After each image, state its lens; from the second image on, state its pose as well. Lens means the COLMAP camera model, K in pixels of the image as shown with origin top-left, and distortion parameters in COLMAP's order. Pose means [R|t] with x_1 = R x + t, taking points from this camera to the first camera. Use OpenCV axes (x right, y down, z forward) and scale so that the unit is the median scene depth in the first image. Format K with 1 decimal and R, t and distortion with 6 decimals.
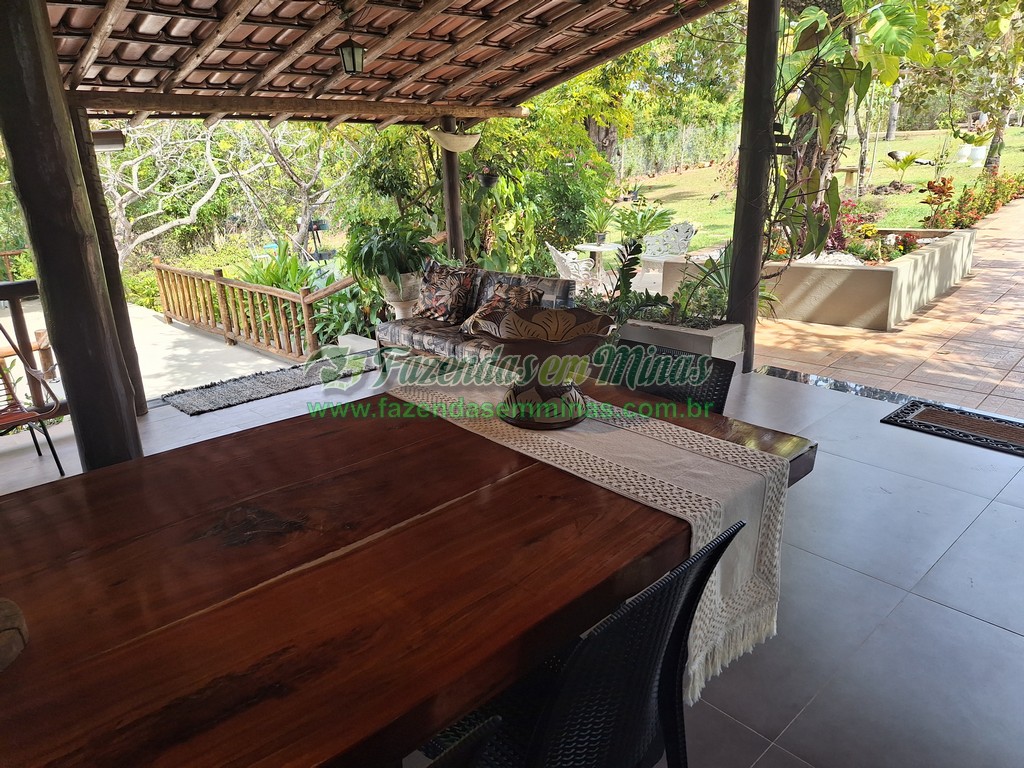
lens RADIAL K [[713.3, 0, 512.0], [0, 713.3, 384.0], [0, 0, 1]] dist [0.085513, -0.100719]
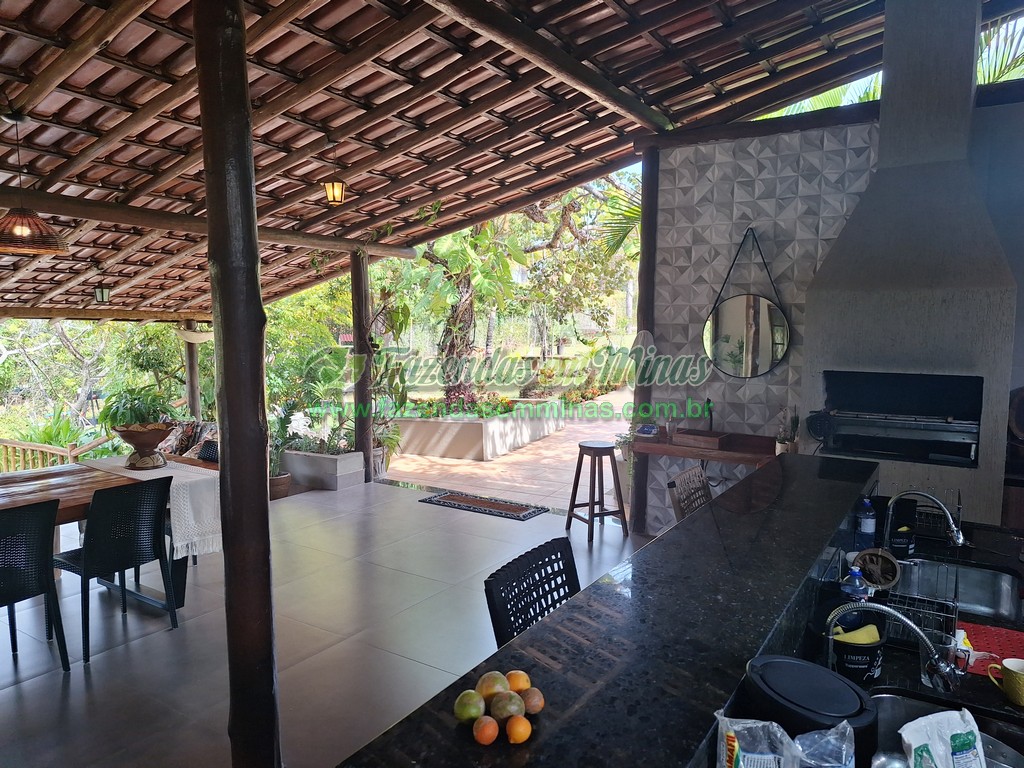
lens RADIAL K [[713.3, 0, 512.0], [0, 713.3, 384.0], [0, 0, 1]] dist [0.085513, -0.100719]
pose [[0.972272, 0.010844, 0.233603, 0.203355], [0.044892, 0.971692, -0.231947, 0.120560], [-0.229506, 0.236002, 0.944262, -0.491974]]
